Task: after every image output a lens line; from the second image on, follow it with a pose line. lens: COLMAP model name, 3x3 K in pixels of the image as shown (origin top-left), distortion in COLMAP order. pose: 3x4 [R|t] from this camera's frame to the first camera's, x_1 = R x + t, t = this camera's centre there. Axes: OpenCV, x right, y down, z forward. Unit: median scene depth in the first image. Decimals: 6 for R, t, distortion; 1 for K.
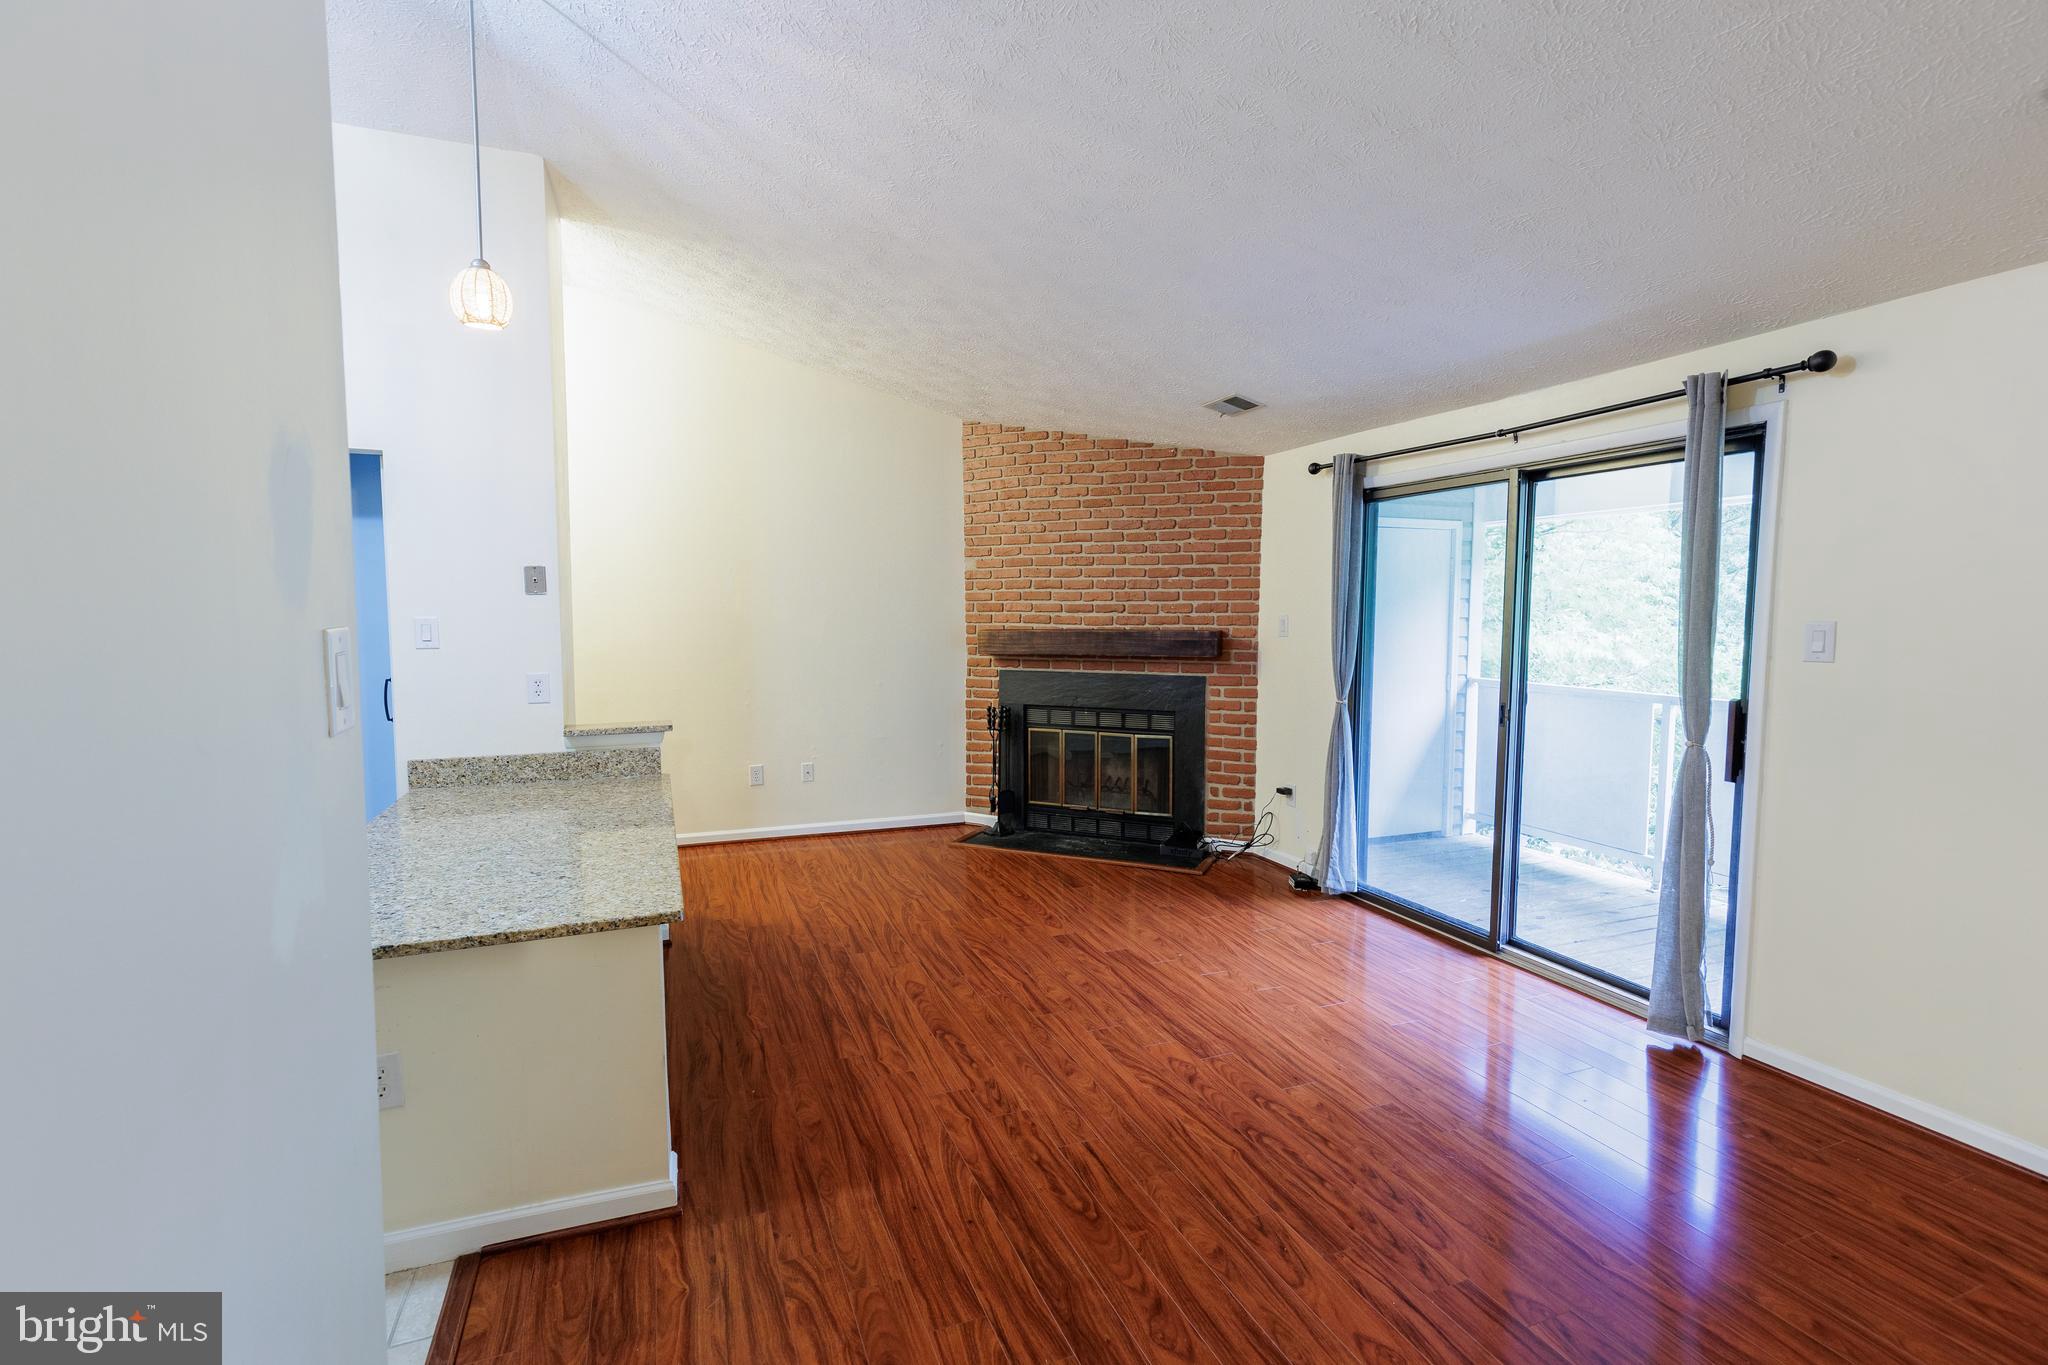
lens RADIAL K [[926.2, 0, 1012.1], [0, 926.2, 679.4], [0, 0, 1]] dist [0.004652, 0.001167]
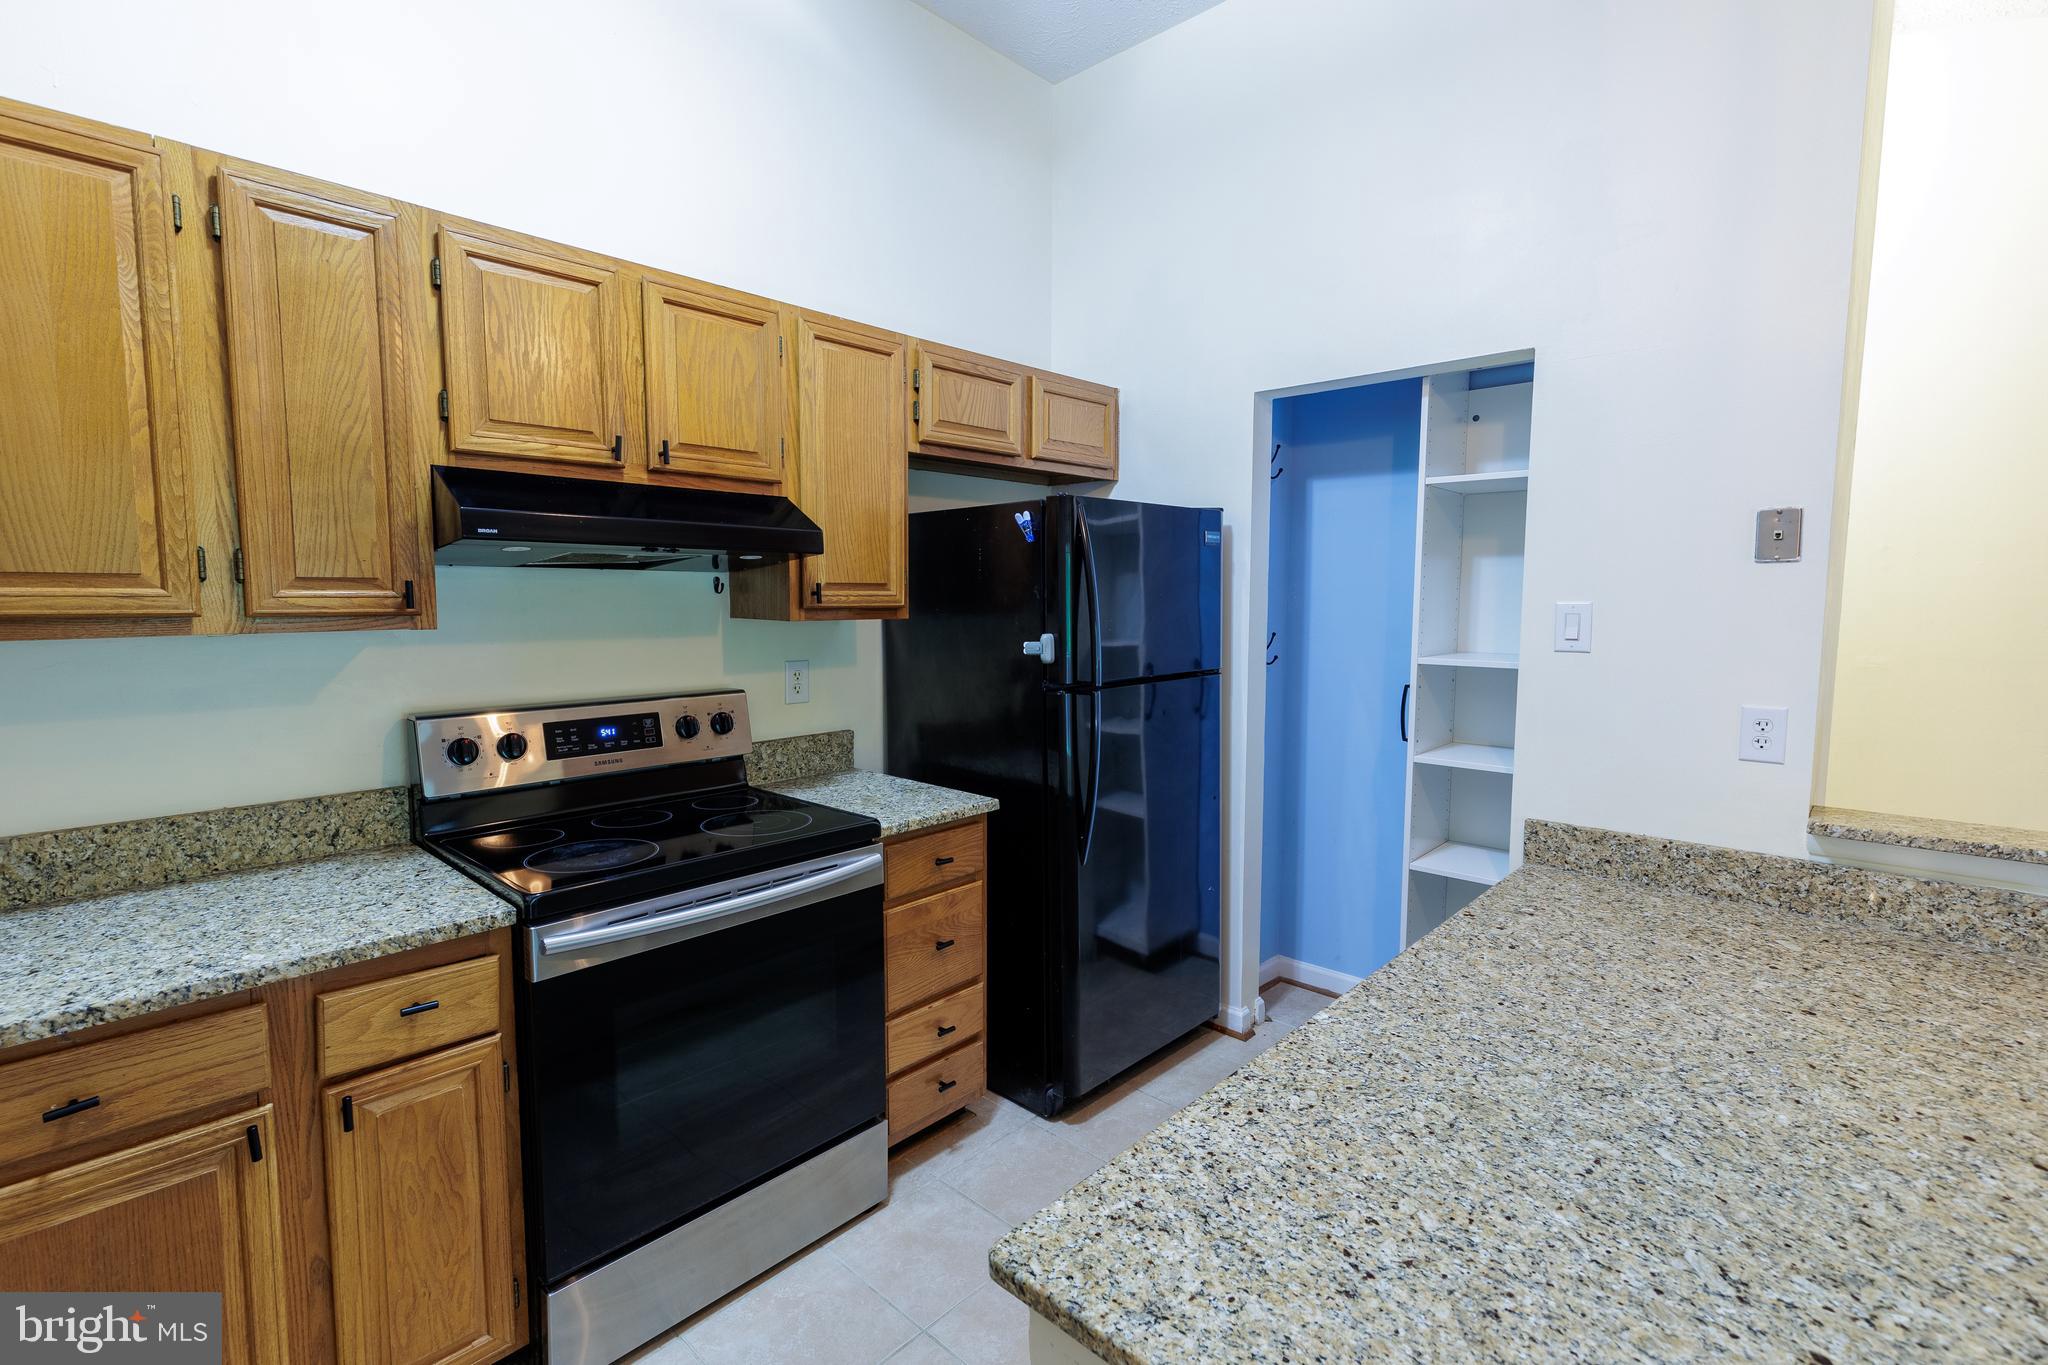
lens RADIAL K [[926.2, 0, 1039.5], [0, 926.2, 675.7], [0, 0, 1]] dist [0.004652, 0.001167]
pose [[0.436526, 0.081058, -0.896033, -0.178495], [-0.069690, 0.995987, 0.056149, -0.021734], [0.896989, 0.037934, 0.440423, 0.321073]]
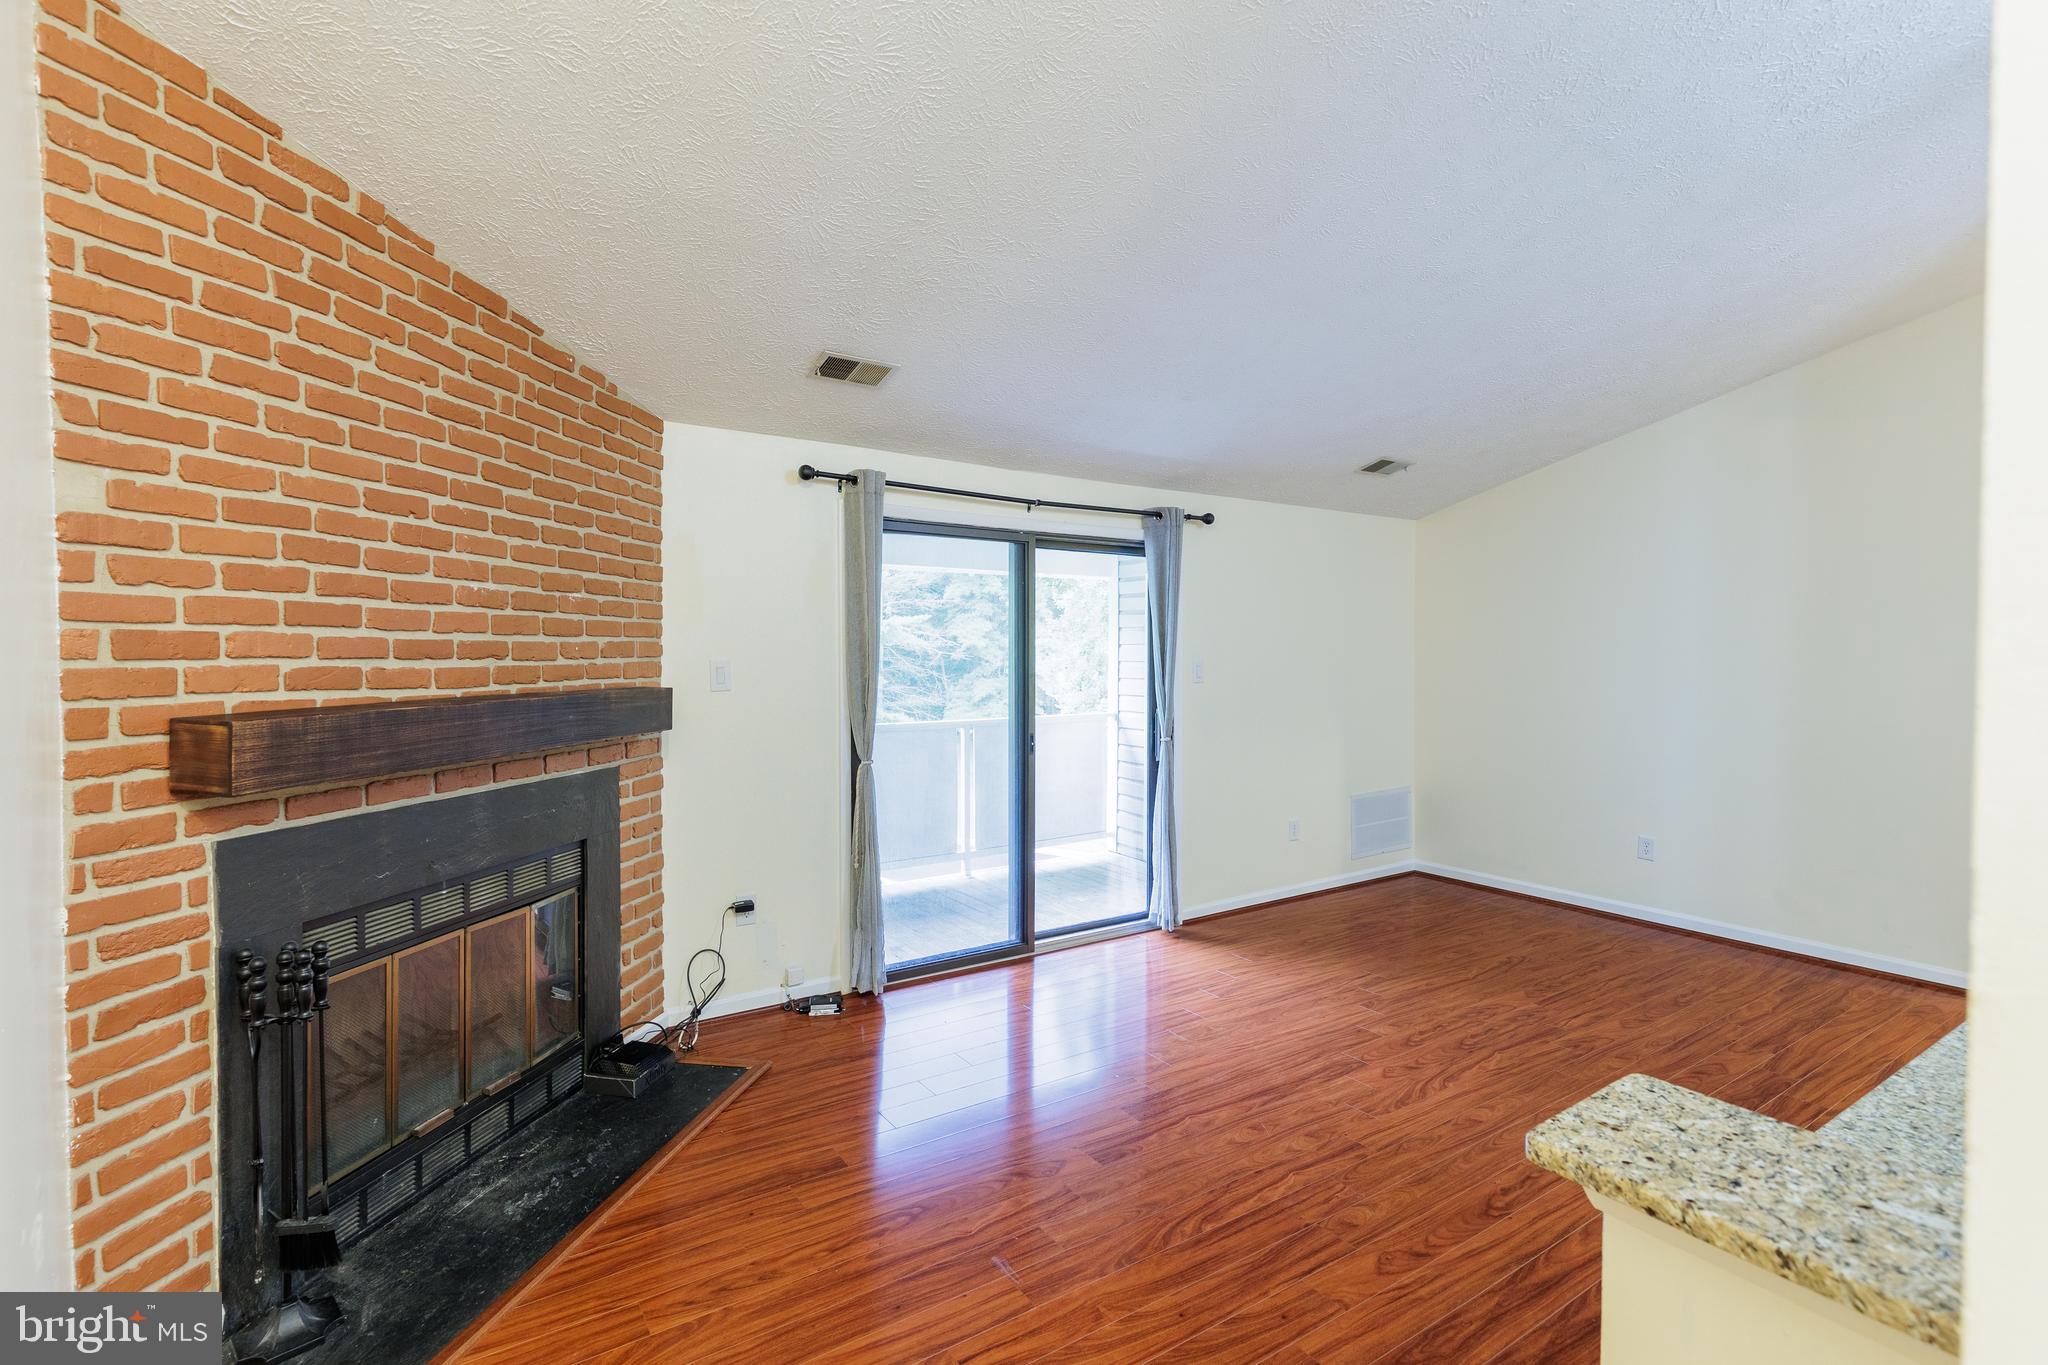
lens RADIAL K [[926.2, 0, 1044.6], [0, 926.2, 680.9], [0, 0, 1]] dist [0.004652, 0.001167]
pose [[-0.216583, -0.030223, 0.975796, -0.525221], [0.070405, 0.996435, 0.046489, -0.081831], [-0.973722, 0.078769, -0.213683, 1.075727]]
